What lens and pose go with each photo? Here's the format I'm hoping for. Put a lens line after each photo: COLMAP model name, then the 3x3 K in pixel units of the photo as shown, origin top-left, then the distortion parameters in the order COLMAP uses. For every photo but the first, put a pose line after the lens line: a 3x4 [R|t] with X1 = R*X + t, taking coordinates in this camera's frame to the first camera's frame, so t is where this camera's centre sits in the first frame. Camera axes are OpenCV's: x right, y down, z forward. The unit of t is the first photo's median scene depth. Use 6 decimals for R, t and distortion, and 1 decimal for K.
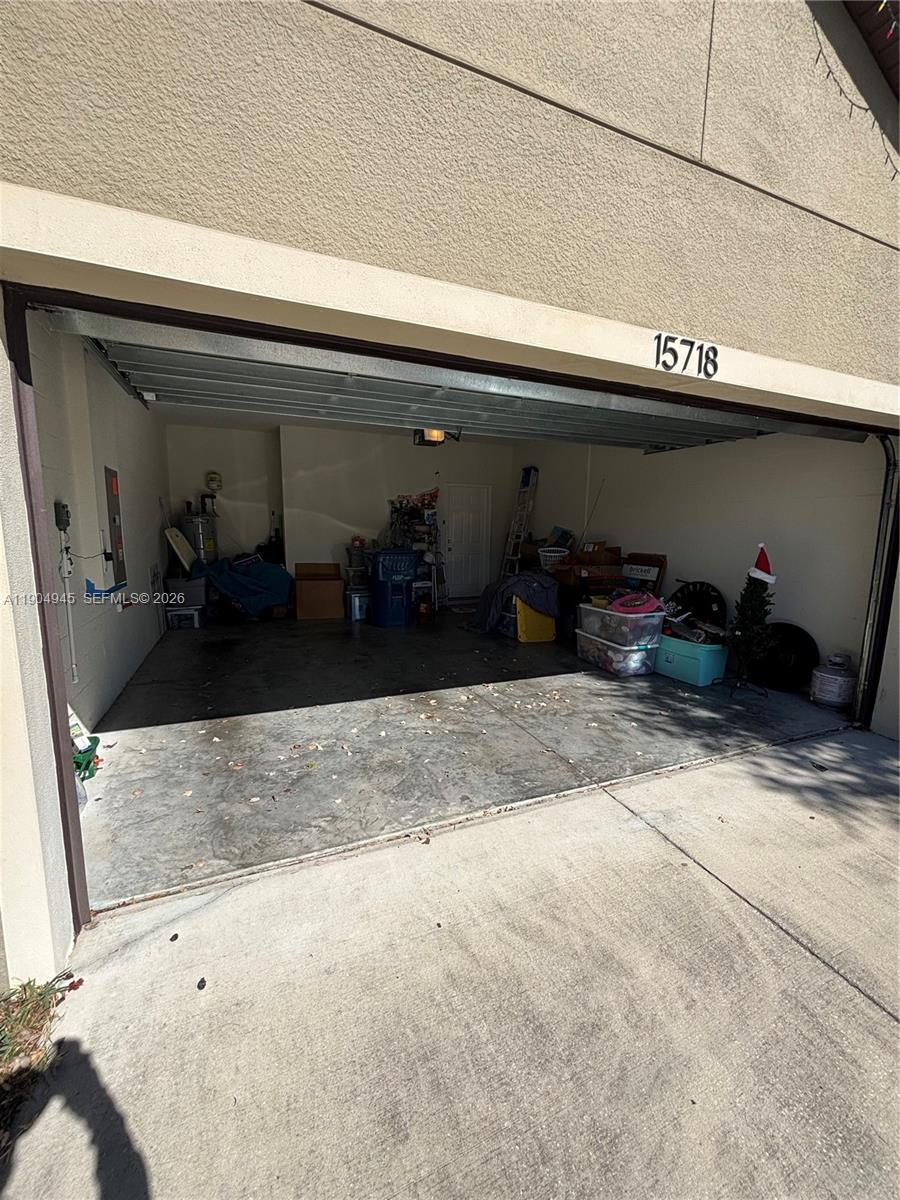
lens RADIAL K [[484.0, 0, 451.2], [0, 484.0, 598.0], [0, 0, 1]] dist [0.004301, -0.001361]
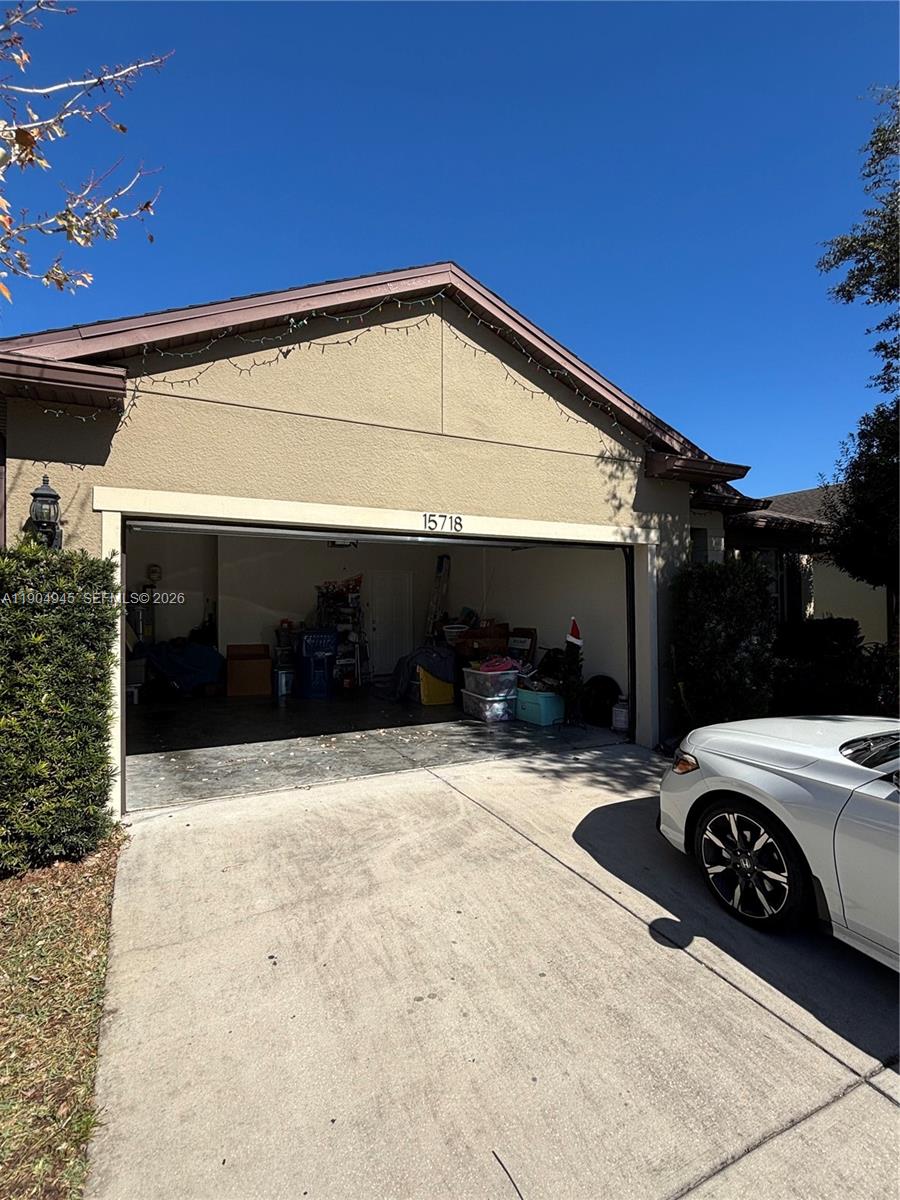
lens RADIAL K [[583.5, 0, 451.9], [0, 583.5, 597.2], [0, 0, 1]] dist [0.021740, -0.000536]
pose [[0.997472, -0.019599, 0.068305, 0.154758], [0.030415, 0.986468, -0.161105, 0.081076], [-0.064223, 0.162775, 0.984571, -0.566197]]
